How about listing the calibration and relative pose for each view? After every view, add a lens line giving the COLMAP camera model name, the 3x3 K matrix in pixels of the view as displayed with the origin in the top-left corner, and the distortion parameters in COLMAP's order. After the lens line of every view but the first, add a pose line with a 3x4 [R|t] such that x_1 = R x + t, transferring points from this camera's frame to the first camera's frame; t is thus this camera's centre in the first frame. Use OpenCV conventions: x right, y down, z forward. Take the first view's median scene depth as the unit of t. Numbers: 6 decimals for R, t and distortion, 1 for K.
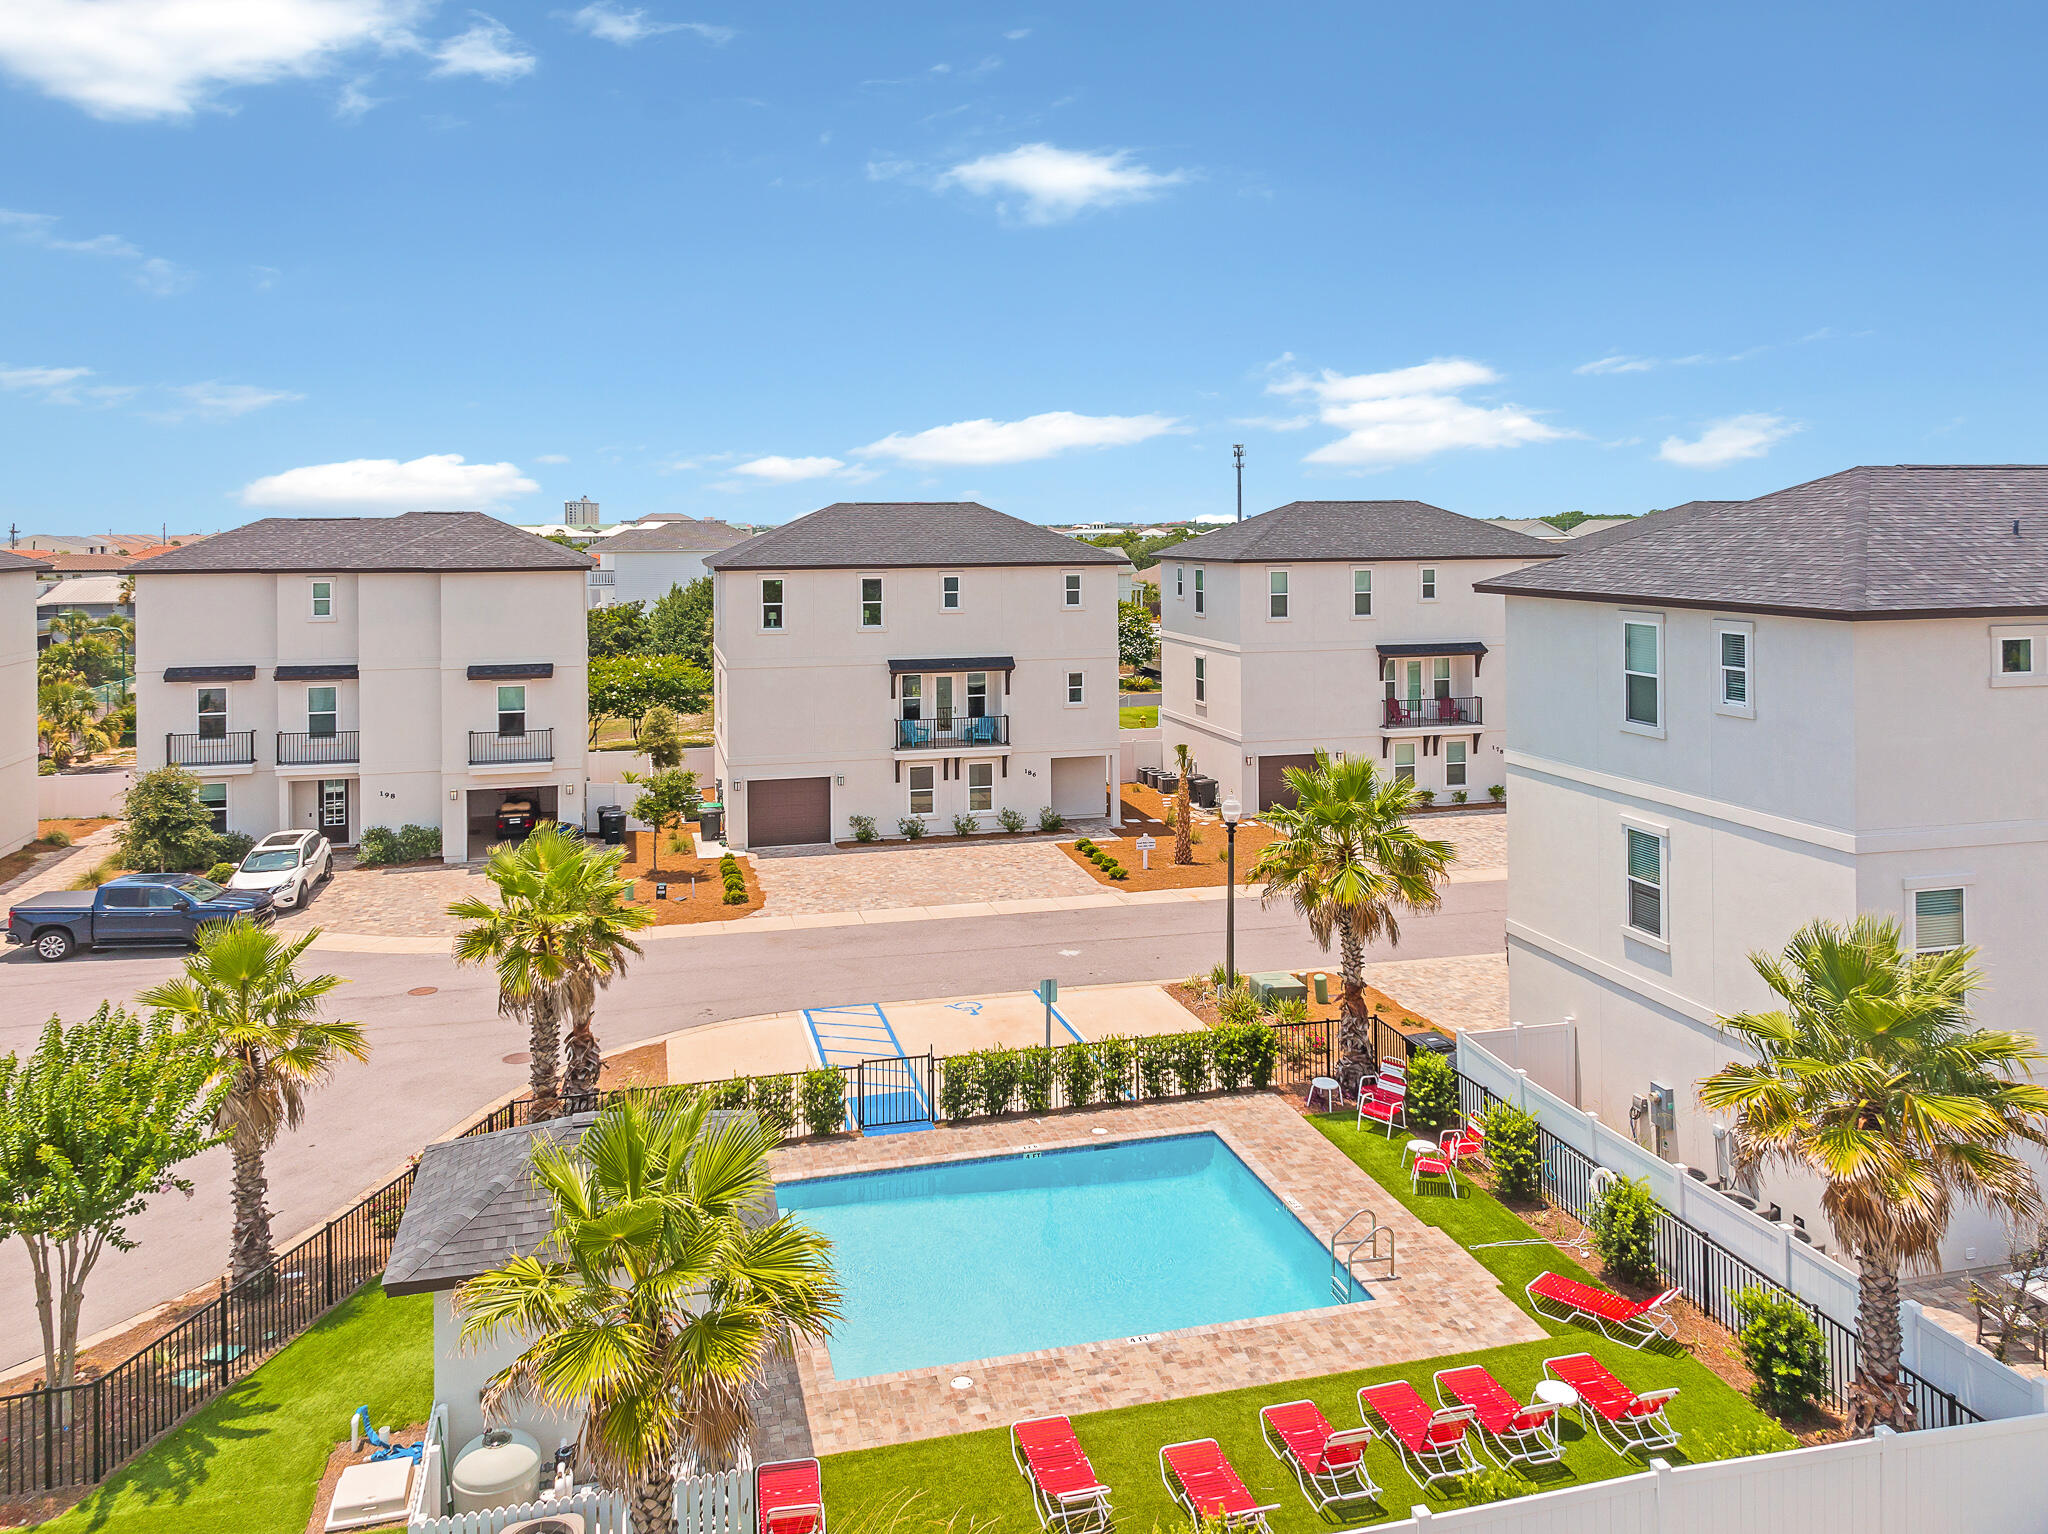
lens RADIAL K [[1444.4, 0, 1022.0], [0, 1444.4, 517.6], [0, 0, 1]] dist [0.012414, -0.001589]
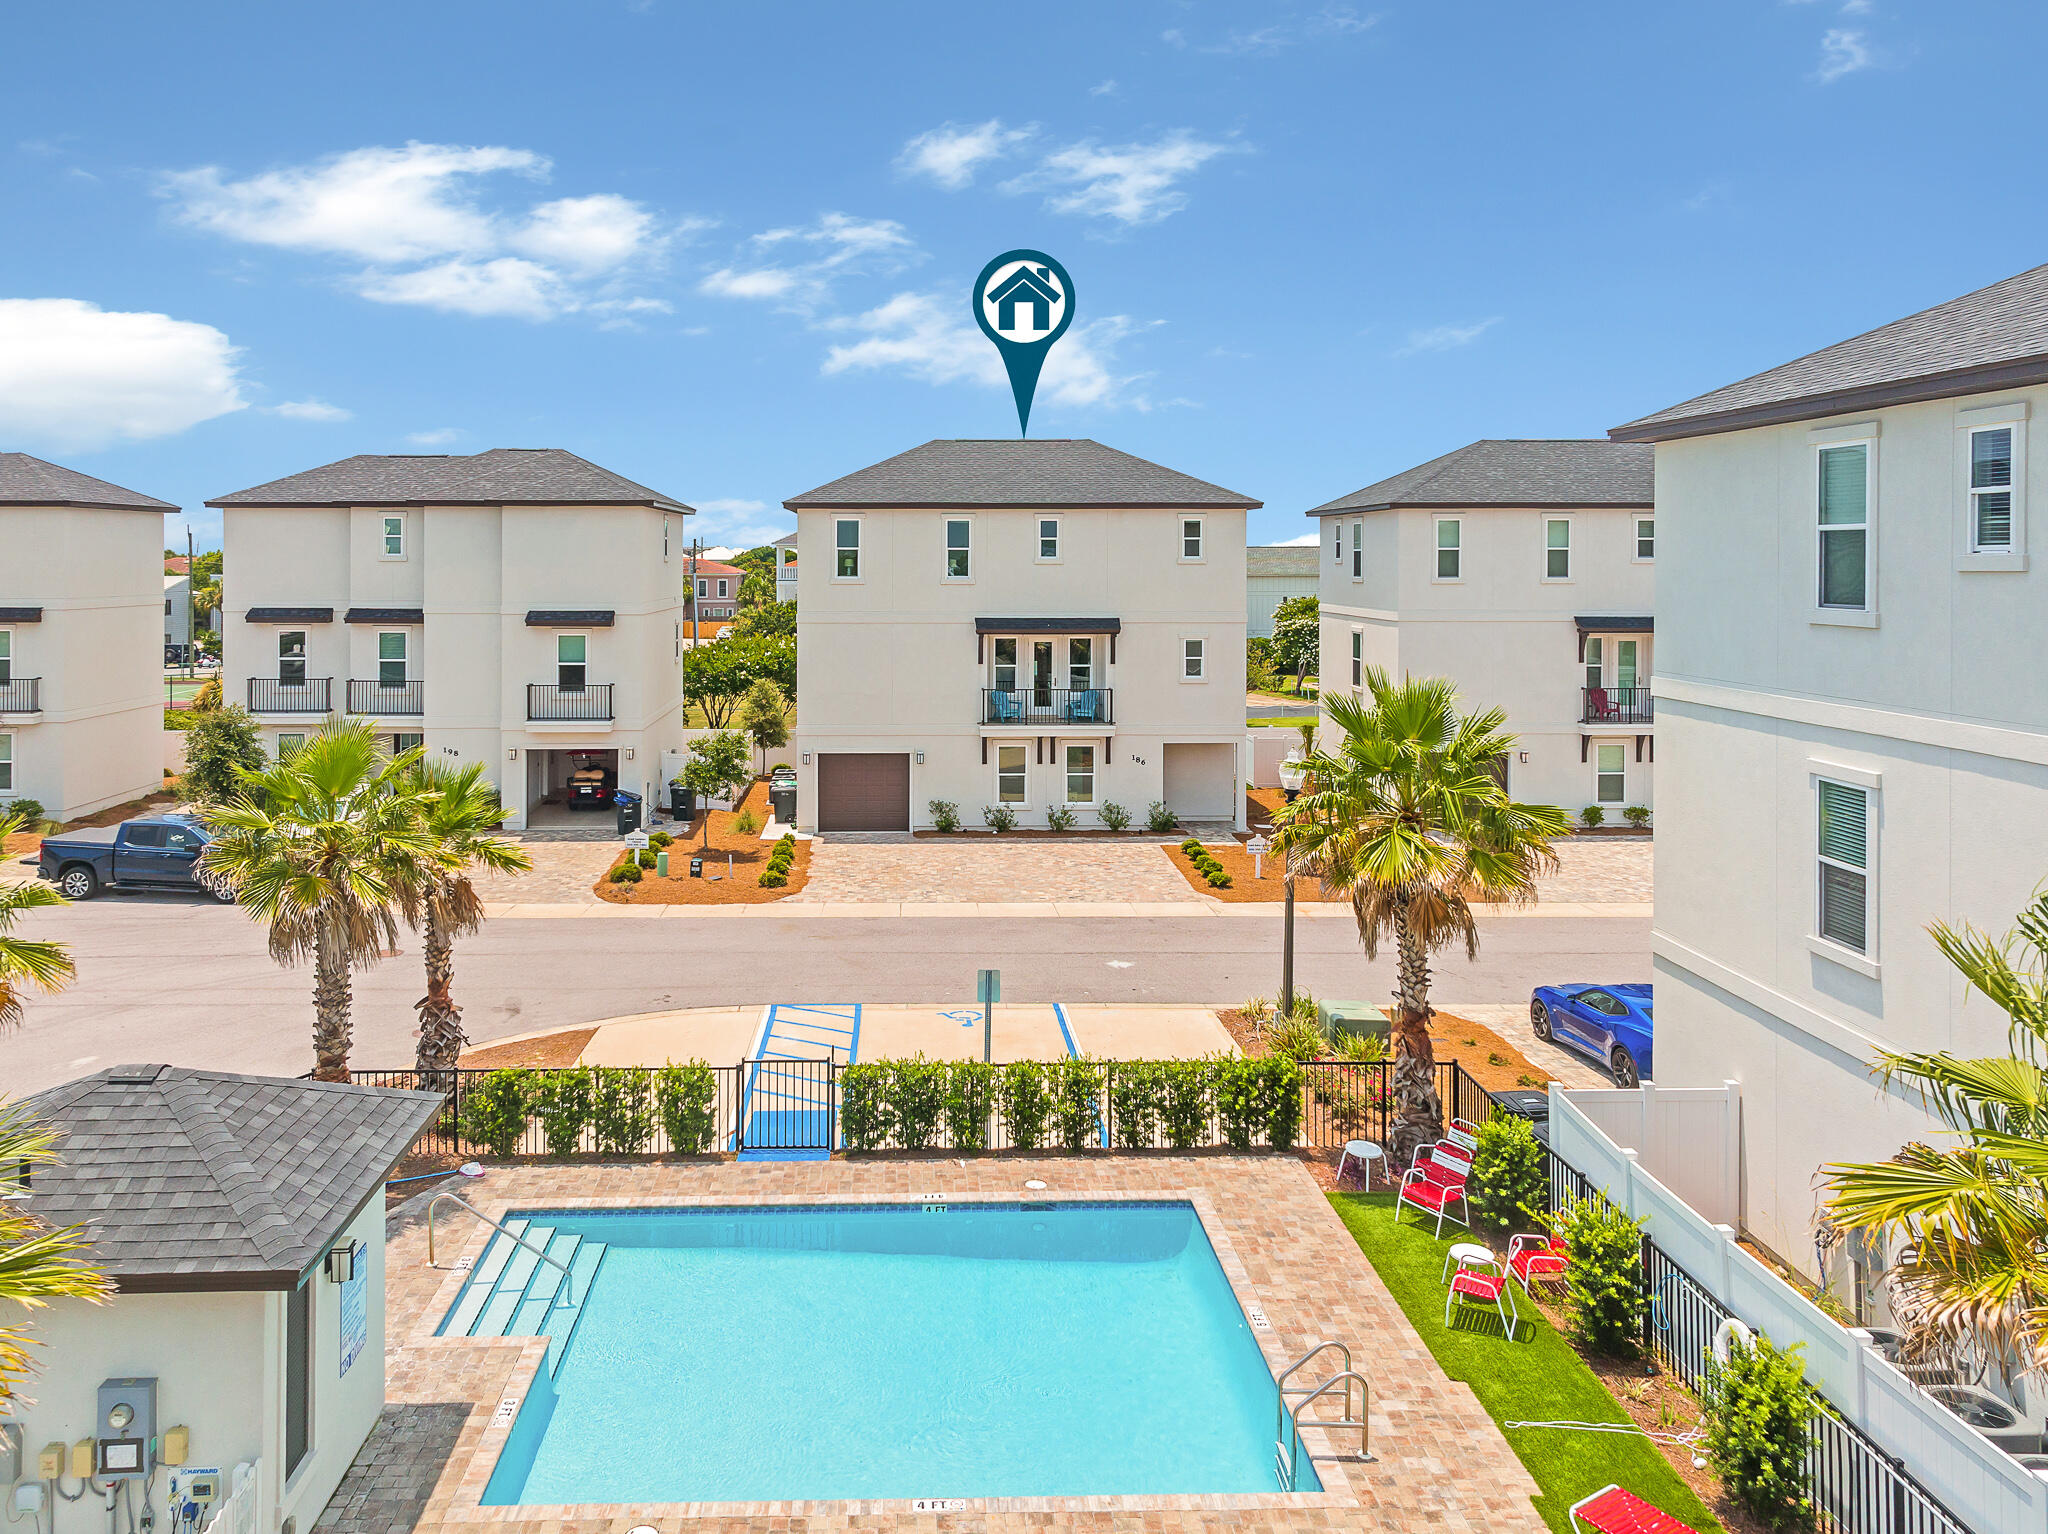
lens RADIAL K [[1503.4, 0, 1019.9], [0, 1503.4, 527.1], [0, 0, 1]] dist [0.010166, -0.000934]
pose [[0.984034, 0.026358, -0.176019, 0.160810], [-0.029232, 0.999478, -0.013756, 0.105095], [0.175564, 0.018682, 0.984291, 0.249614]]
